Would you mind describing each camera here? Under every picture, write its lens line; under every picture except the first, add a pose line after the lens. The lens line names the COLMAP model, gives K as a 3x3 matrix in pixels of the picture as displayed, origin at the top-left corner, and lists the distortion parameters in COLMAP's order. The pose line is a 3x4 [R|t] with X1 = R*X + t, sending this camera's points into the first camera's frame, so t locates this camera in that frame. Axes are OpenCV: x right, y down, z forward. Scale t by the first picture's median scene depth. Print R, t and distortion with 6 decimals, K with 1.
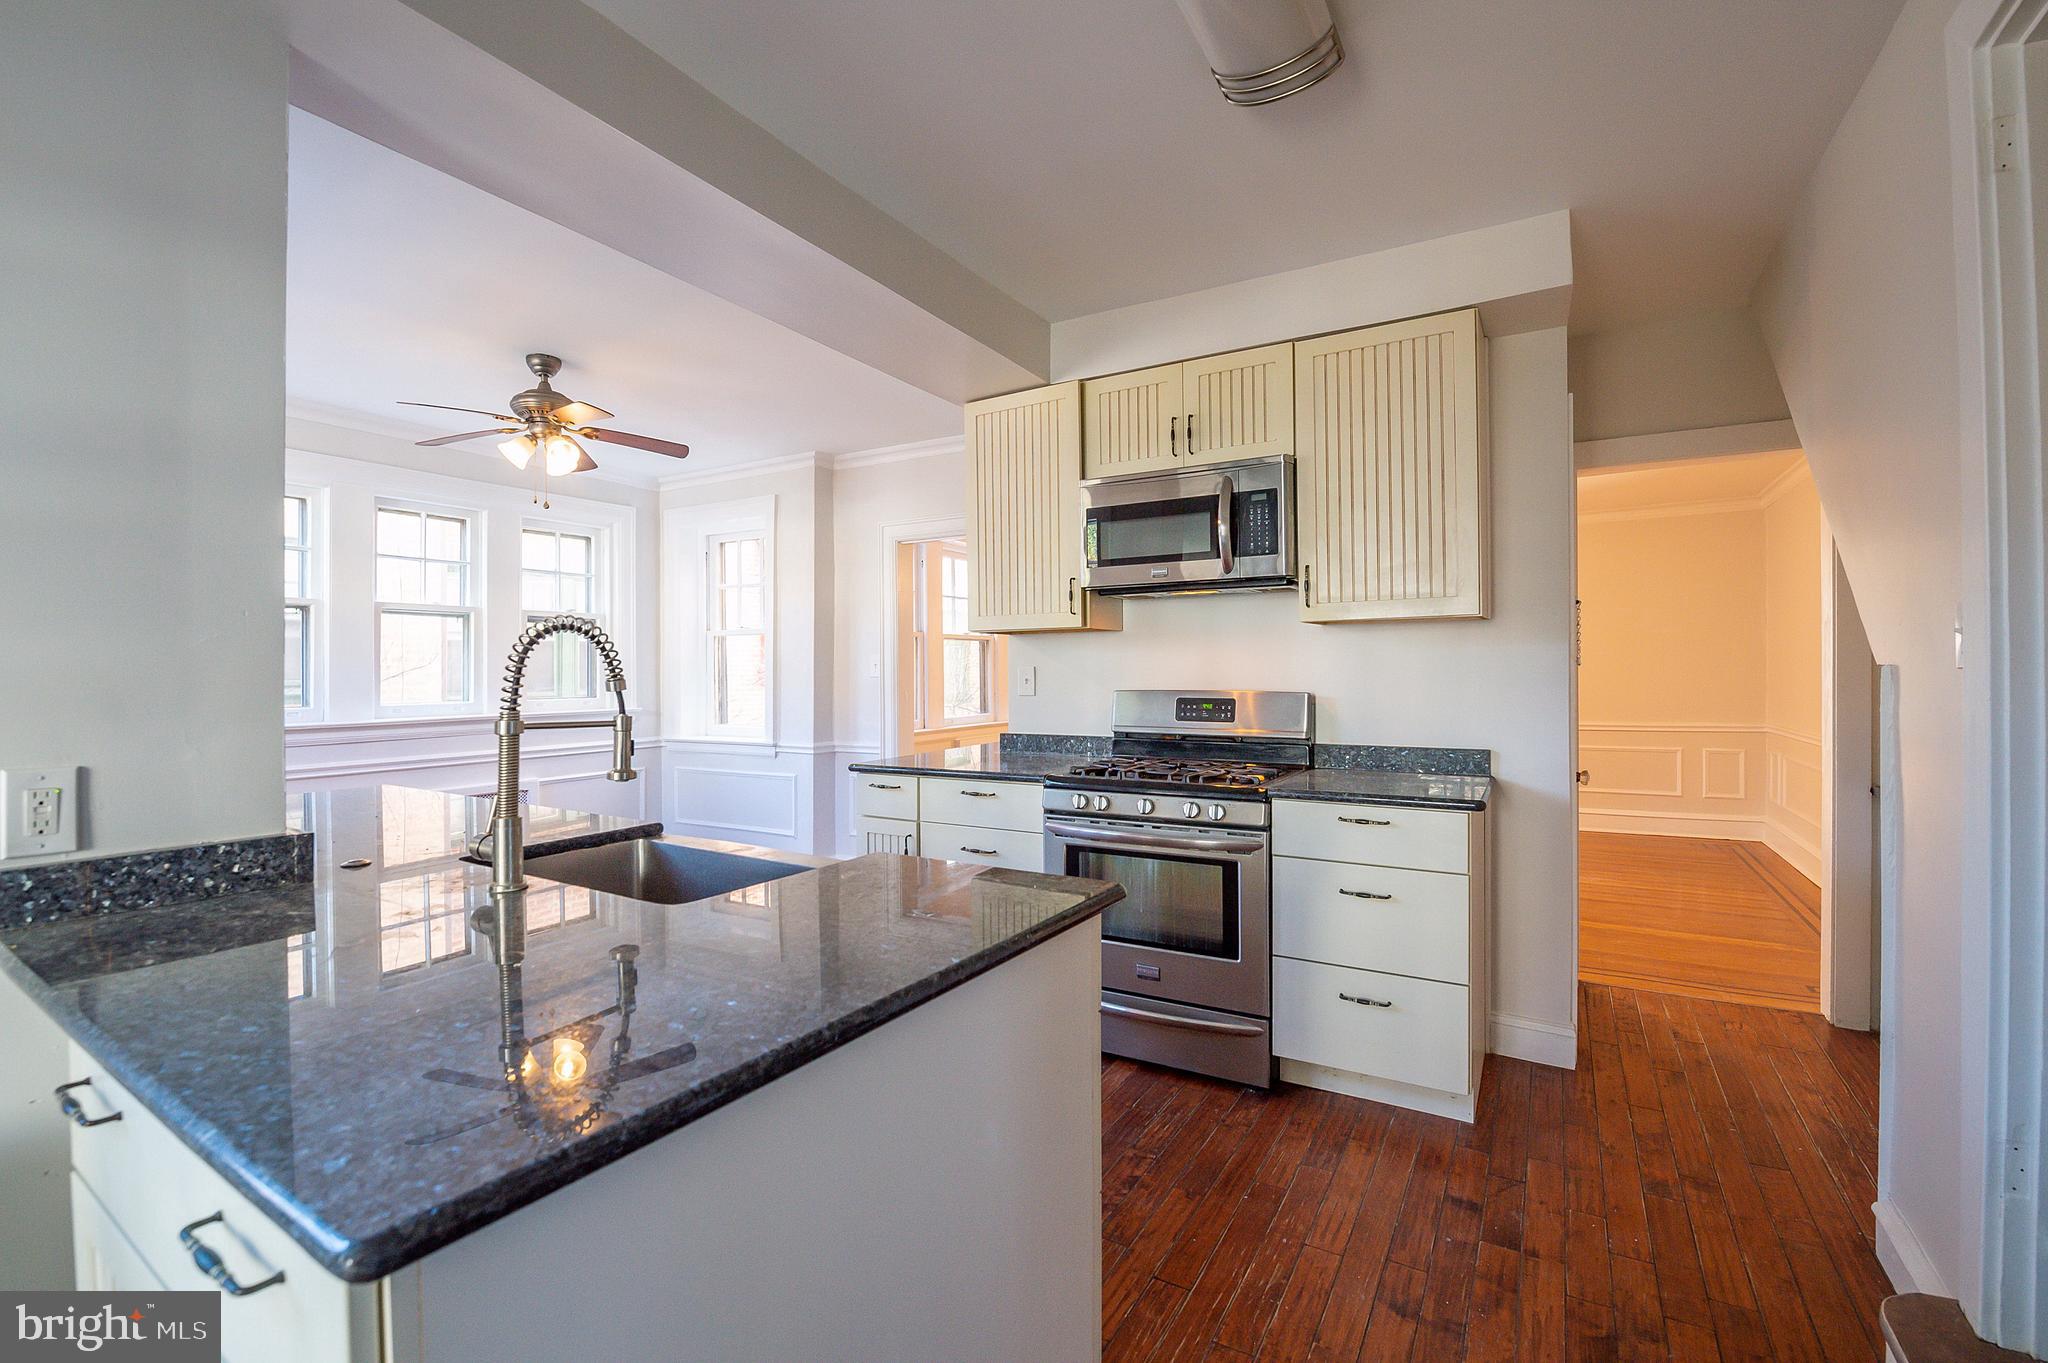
lens RADIAL K [[889.0, 0, 1024.0], [0, 889.0, 681.5], [0, 0, 1]] dist [-0.001262, -0.000192]
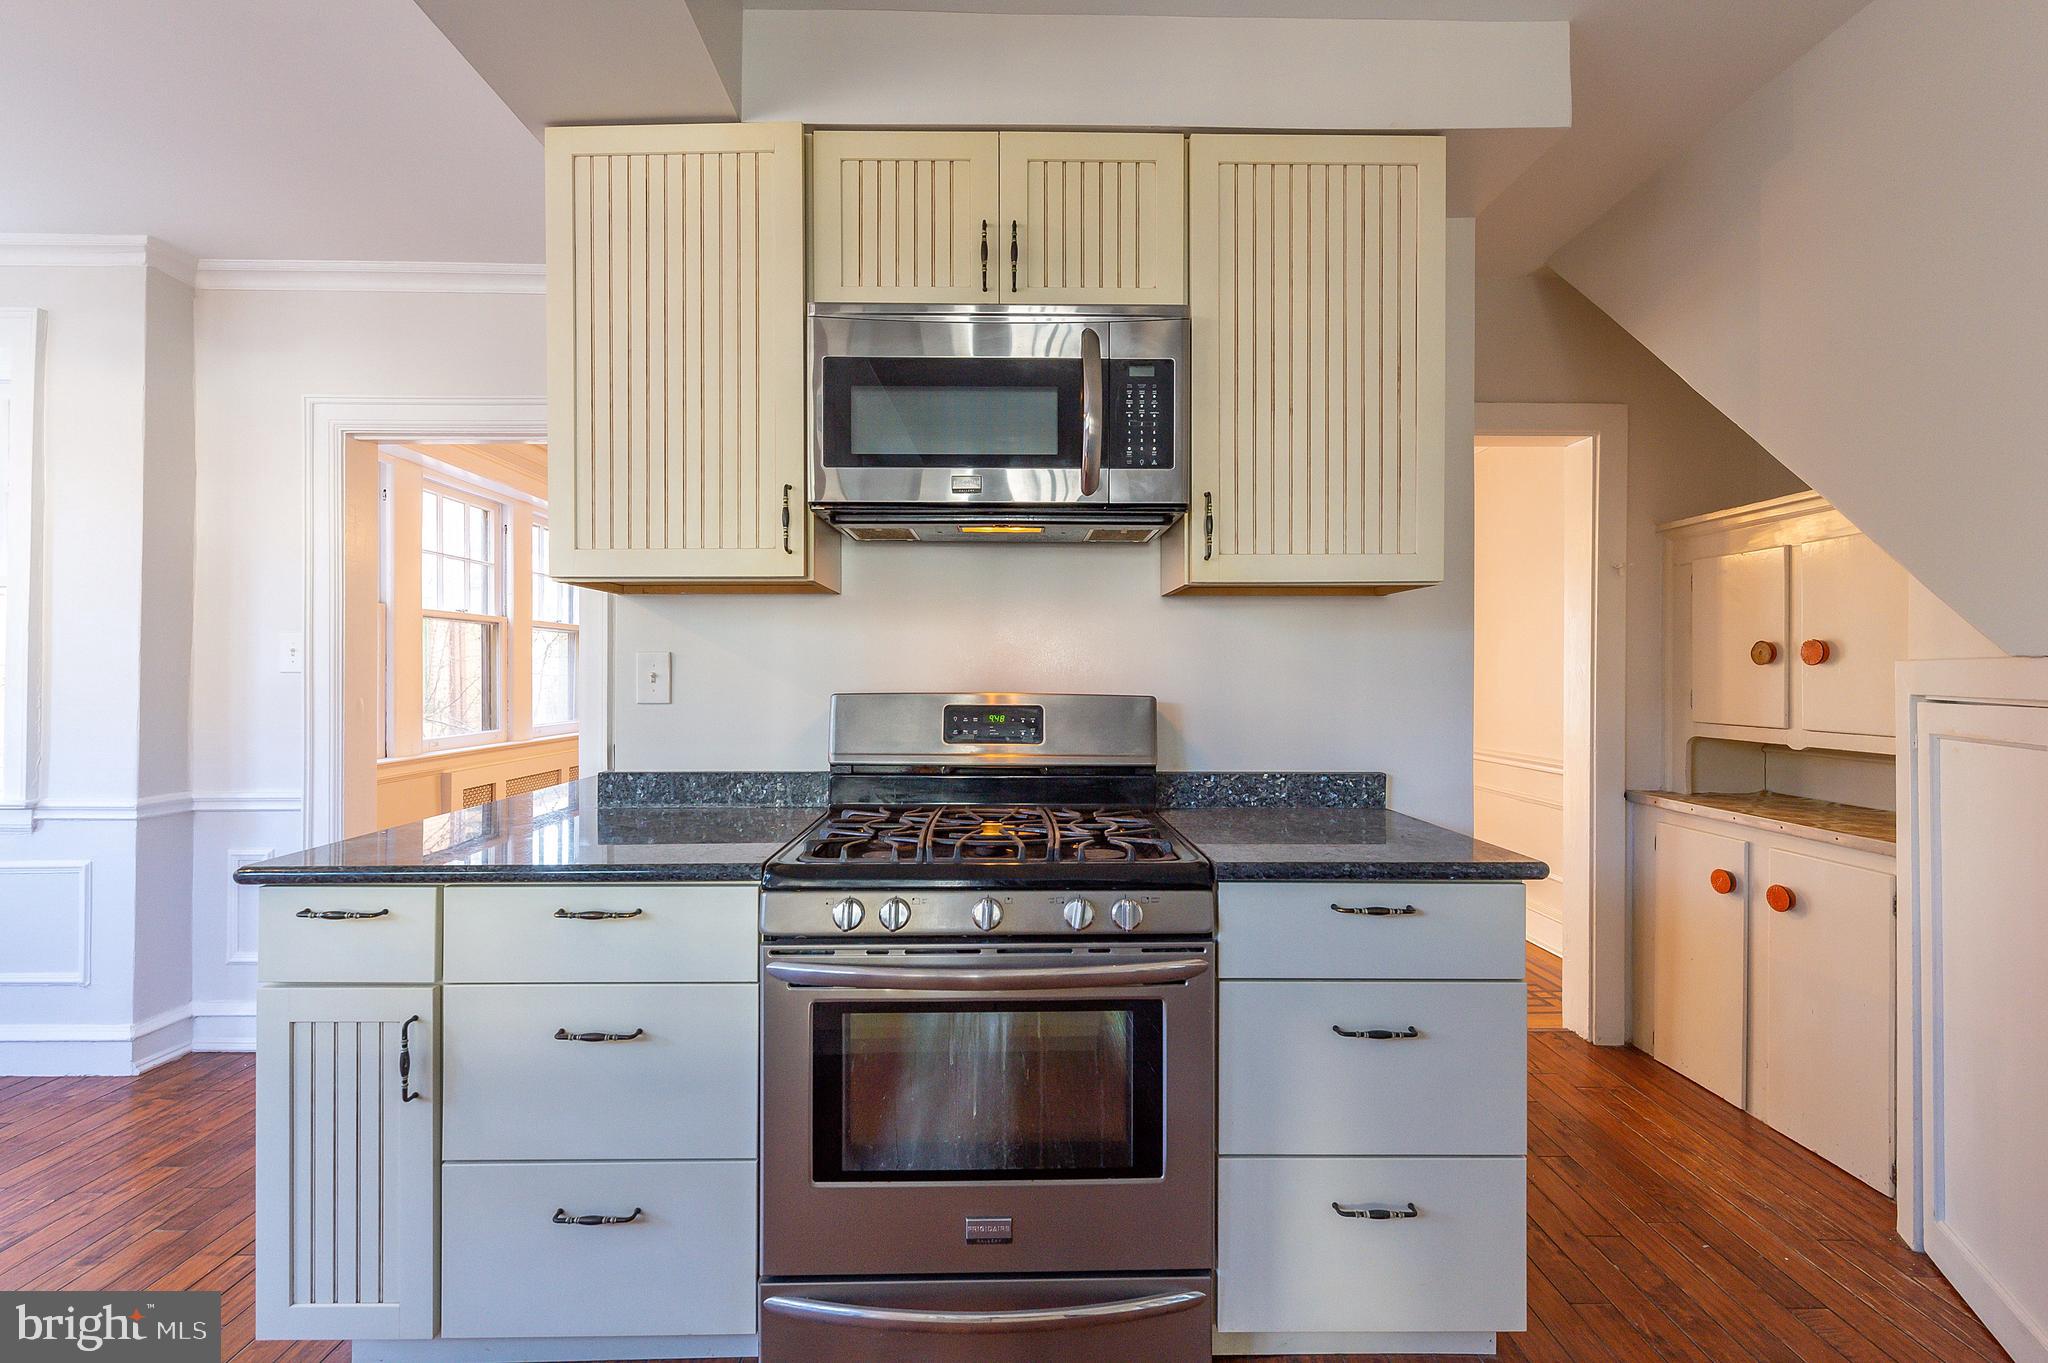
lens RADIAL K [[883.8, 0, 1024.5], [0, 883.8, 678.2], [0, 0, 1]] dist [0.002310, 0.000189]
pose [[0.856276, 0.007510, 0.516463, -0.102525], [-0.001836, 0.999932, -0.011496, 0.006925], [-0.516514, 0.008895, 0.856232, 0.486183]]
